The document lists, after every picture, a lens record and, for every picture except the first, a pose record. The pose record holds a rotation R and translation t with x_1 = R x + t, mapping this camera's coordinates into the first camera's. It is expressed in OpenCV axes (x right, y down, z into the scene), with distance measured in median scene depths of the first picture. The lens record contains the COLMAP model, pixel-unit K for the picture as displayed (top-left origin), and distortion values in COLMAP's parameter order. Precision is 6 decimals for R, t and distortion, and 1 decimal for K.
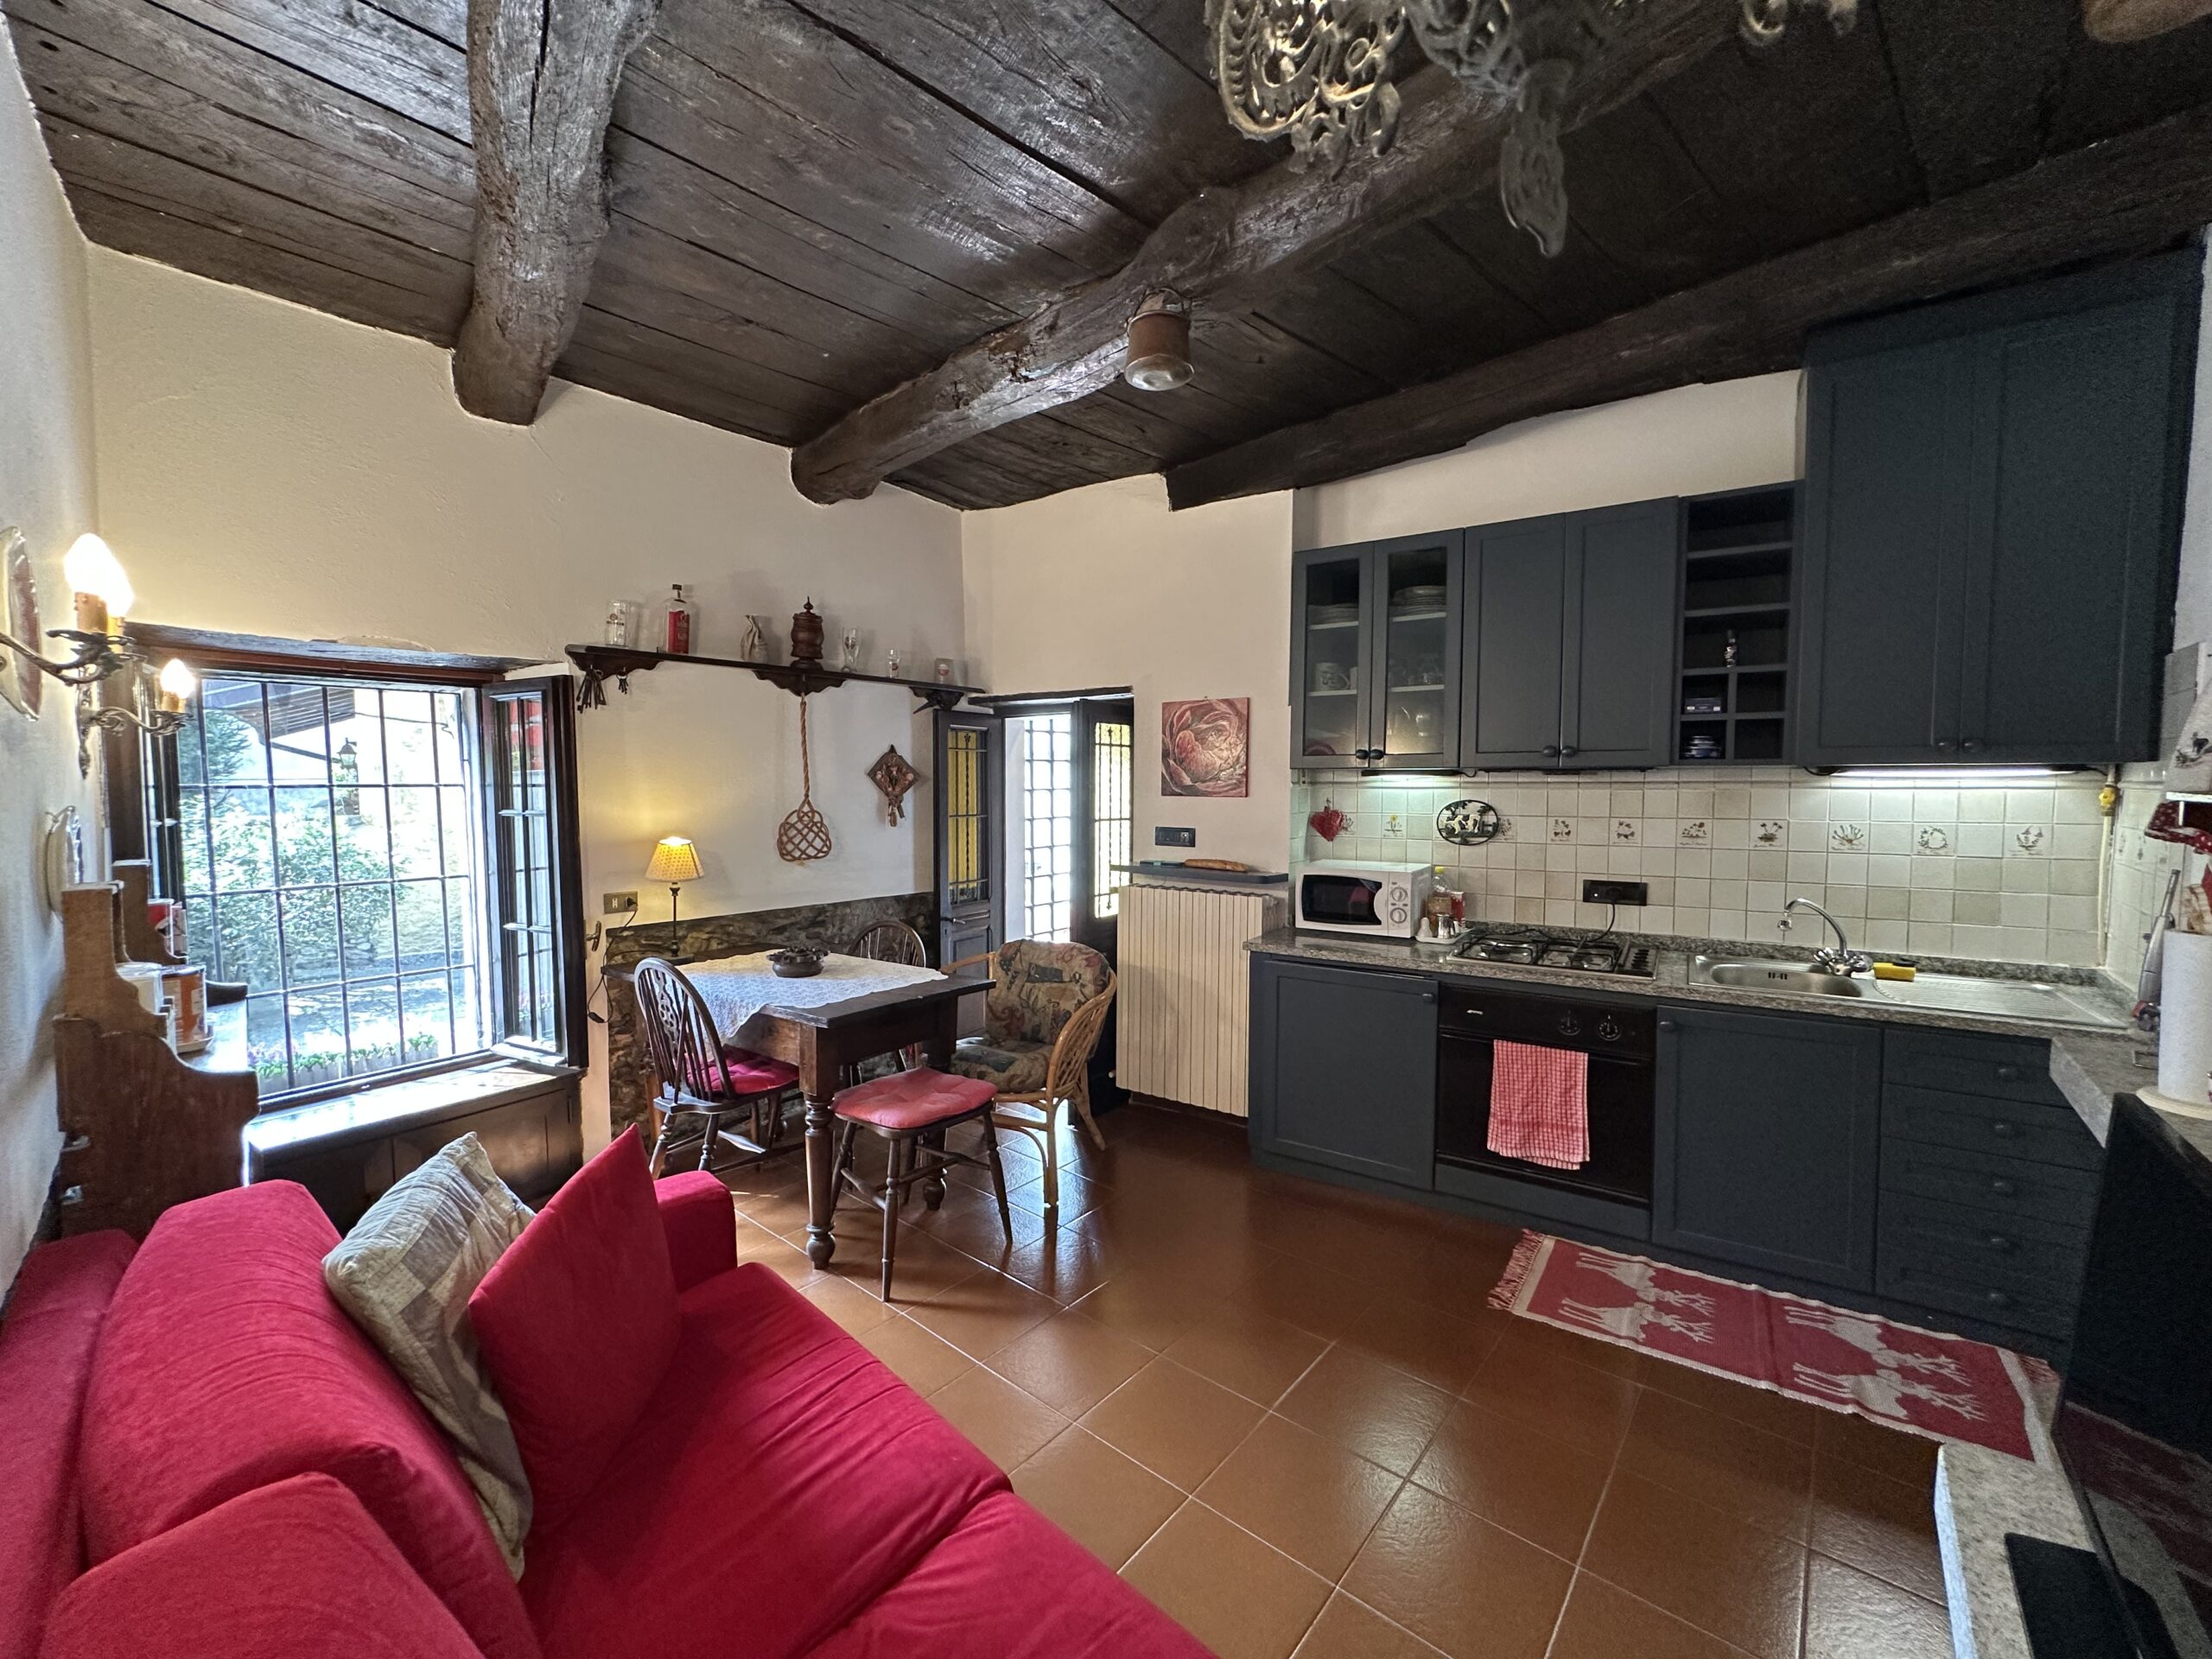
lens RADIAL K [[883.8, 0, 1101.2], [0, 883.8, 826.8], [0, 0, 1]] dist [-0.005131, 0.001394]
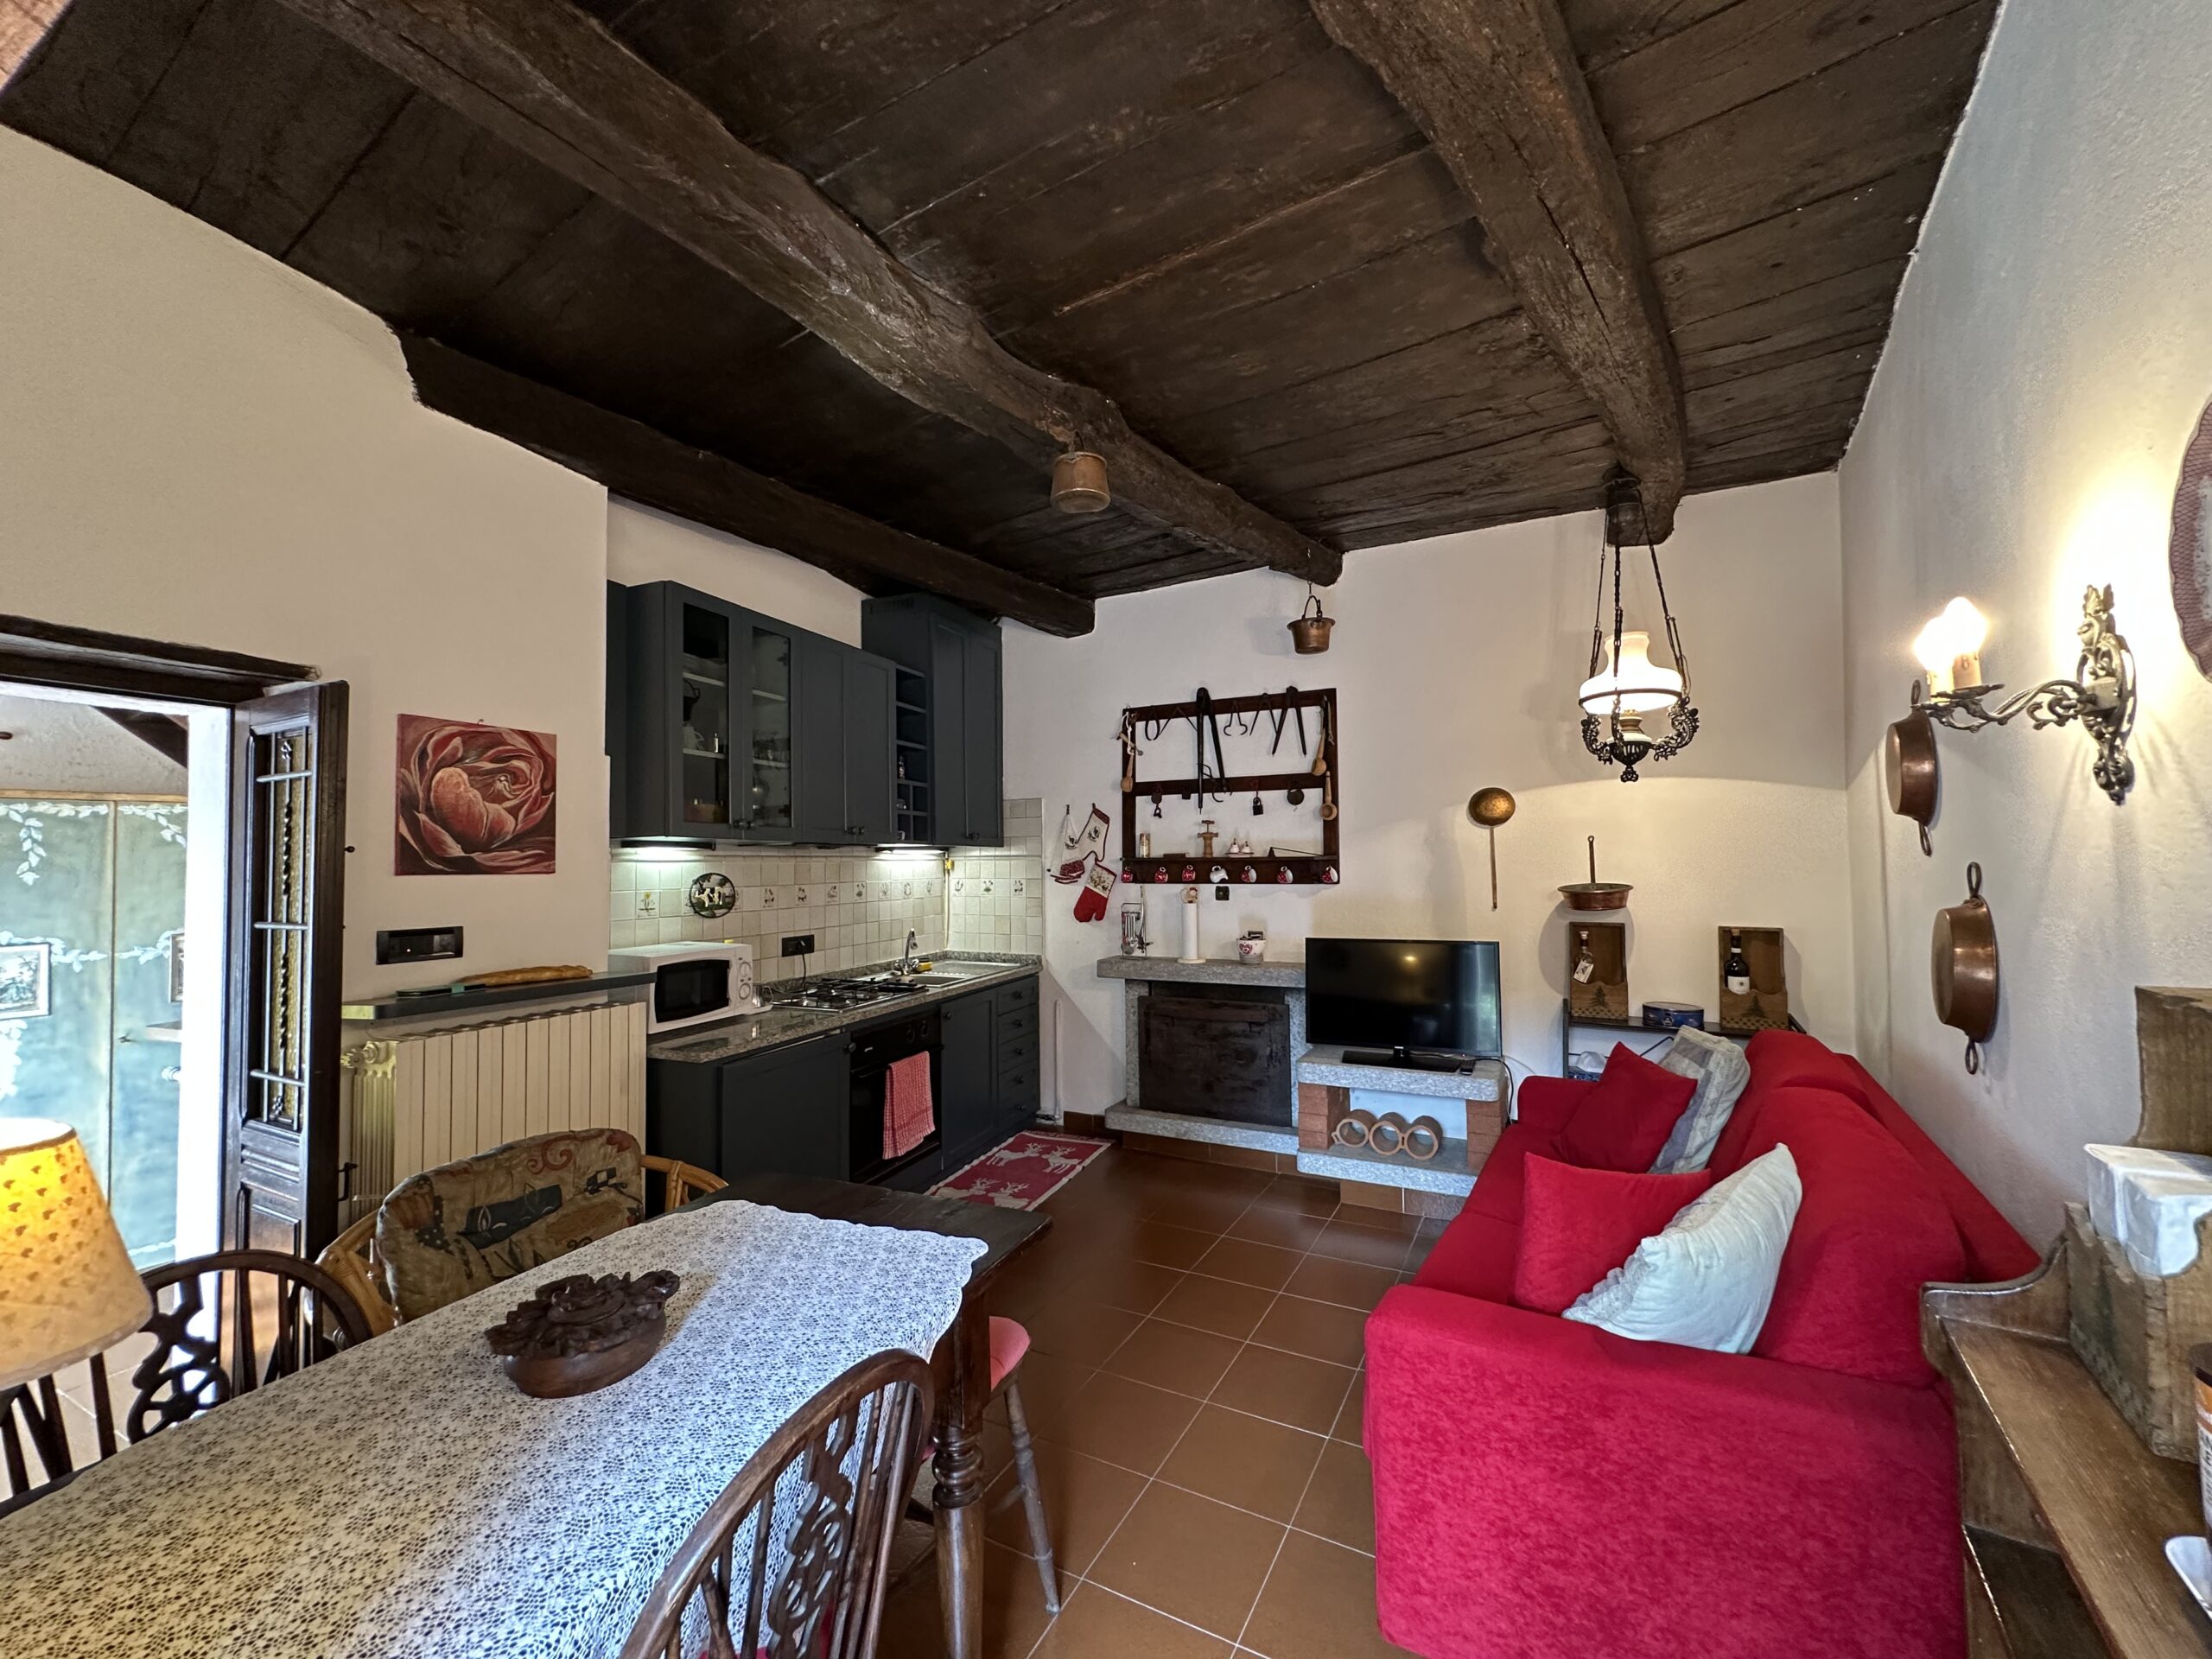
lens RADIAL K [[883.8, 0, 1107.1], [0, 883.8, 827.2], [0, 0, 1]] dist [-0.005131, 0.001394]
pose [[-0.213144, 0.043393, 0.976057, -0.738124], [0.058511, 0.997787, -0.031581, -0.026865], [-0.975267, 0.050379, -0.215211, 0.850660]]
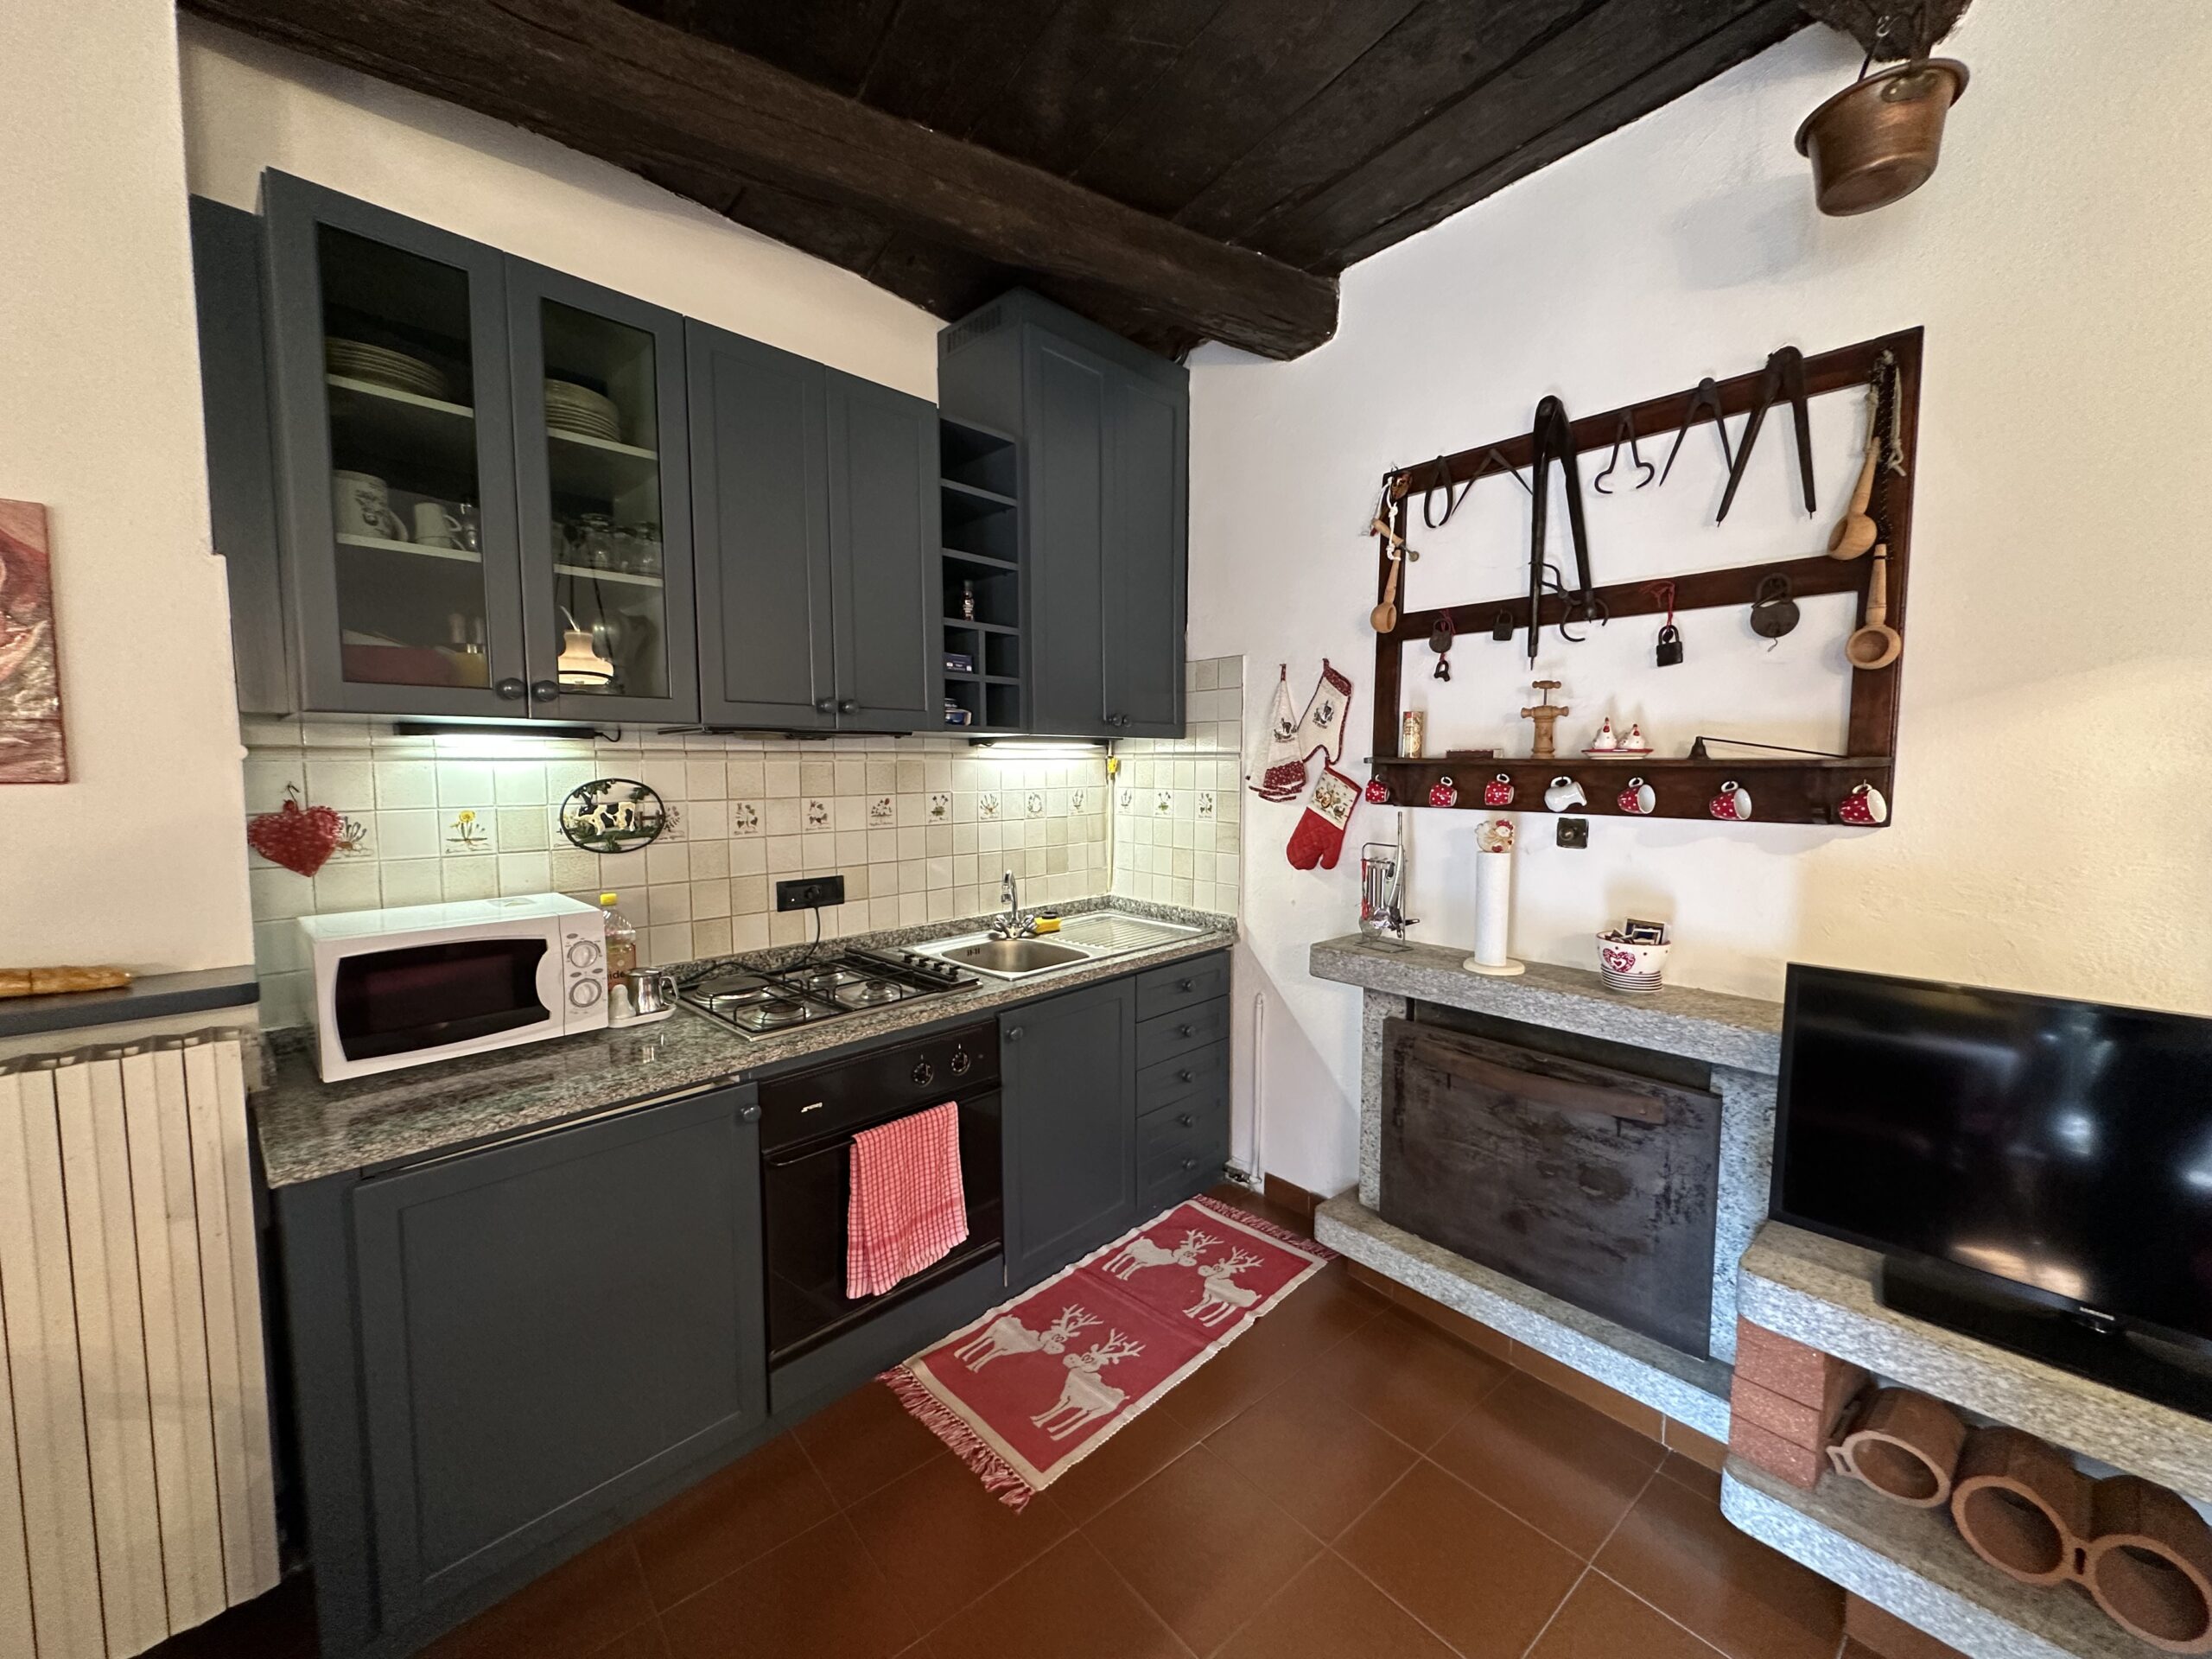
lens RADIAL K [[883.8, 0, 1108.6], [0, 883.8, 831.4], [0, 0, 1]] dist [-0.005131, 0.001394]
pose [[0.168557, -0.076574, 0.982713, -0.141862], [0.049024, 0.996395, 0.069232, -0.021531], [-0.984472, 0.036507, 0.171703, 0.614474]]
